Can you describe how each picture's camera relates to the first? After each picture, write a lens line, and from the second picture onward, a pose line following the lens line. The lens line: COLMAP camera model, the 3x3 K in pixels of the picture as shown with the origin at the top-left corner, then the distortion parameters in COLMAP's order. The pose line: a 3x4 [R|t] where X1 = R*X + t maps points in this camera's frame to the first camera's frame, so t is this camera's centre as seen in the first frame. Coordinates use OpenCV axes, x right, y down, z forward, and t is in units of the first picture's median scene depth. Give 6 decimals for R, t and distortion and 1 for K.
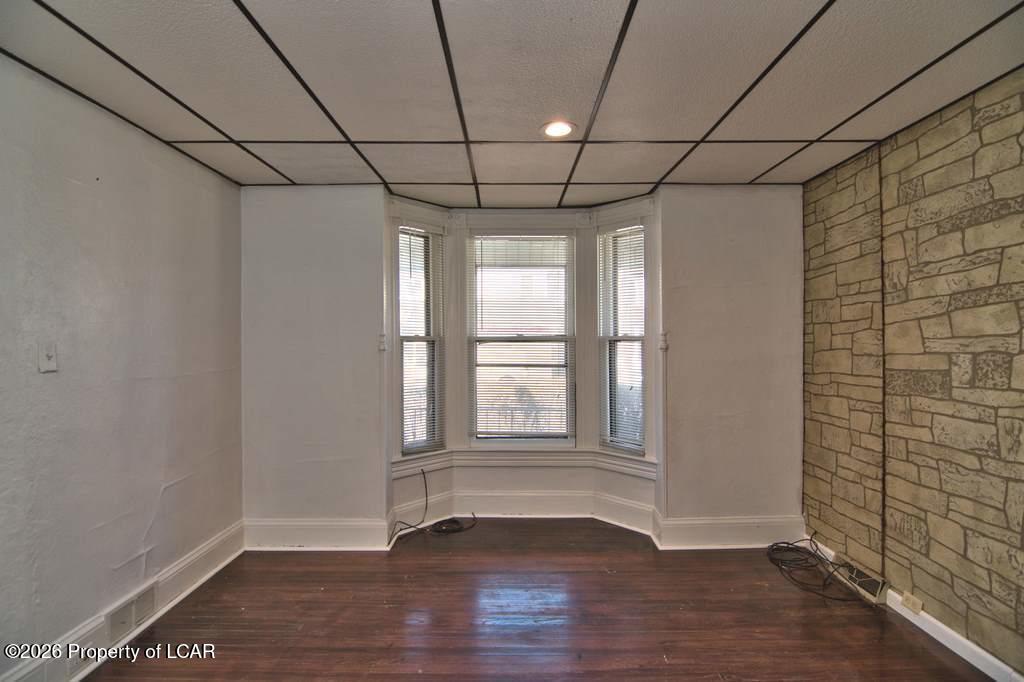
lens RADIAL K [[491.6, 0, 512.0], [0, 491.6, 341.0], [0, 0, 1]] dist [-0.001739, -0.012678]
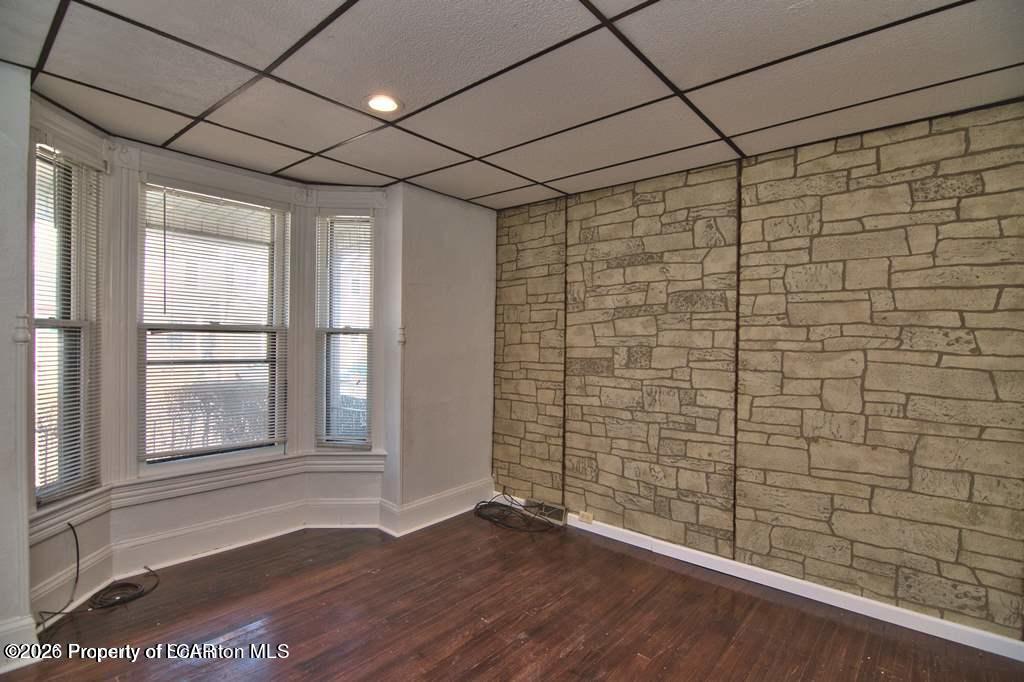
lens RADIAL K [[491.6, 0, 512.0], [0, 491.6, 341.0], [0, 0, 1]] dist [-0.001739, -0.012678]
pose [[0.654808, 0.008749, 0.755744, -0.411610], [-0.018920, 0.999809, 0.004818, 0.005289], [-0.755558, -0.017454, 0.654849, 0.191626]]
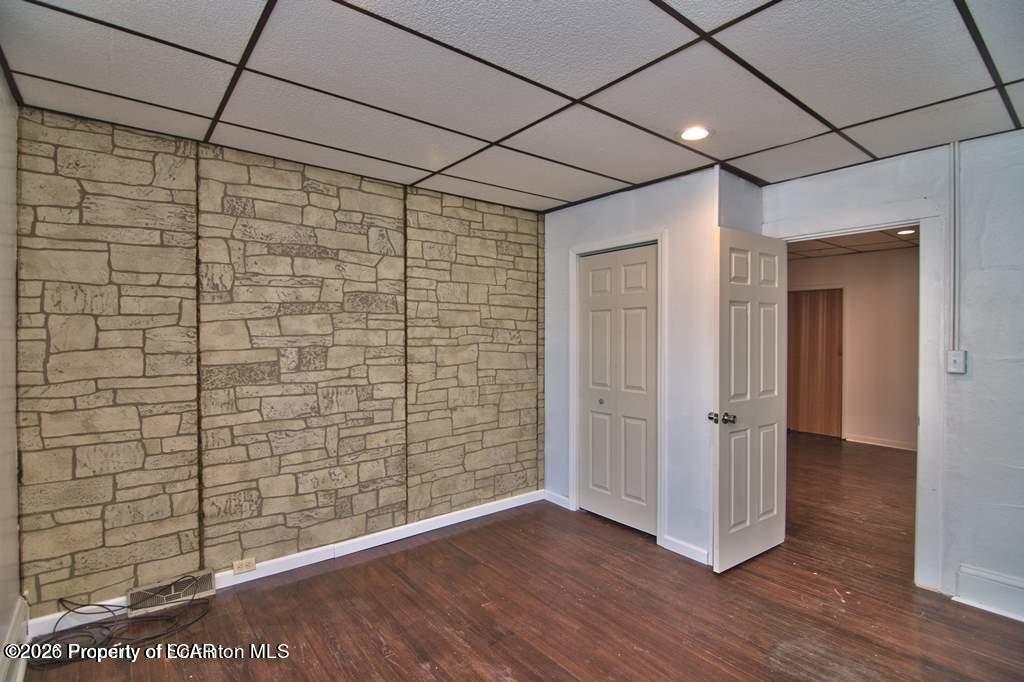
lens RADIAL K [[491.6, 0, 512.0], [0, 491.6, 341.0], [0, 0, 1]] dist [-0.001739, -0.012678]
pose [[-0.628644, -0.001078, 0.777693, -0.441188], [0.000565, 0.999998, 0.001843, 0.004088], [-0.777693, 0.001597, -0.628642, 1.141320]]
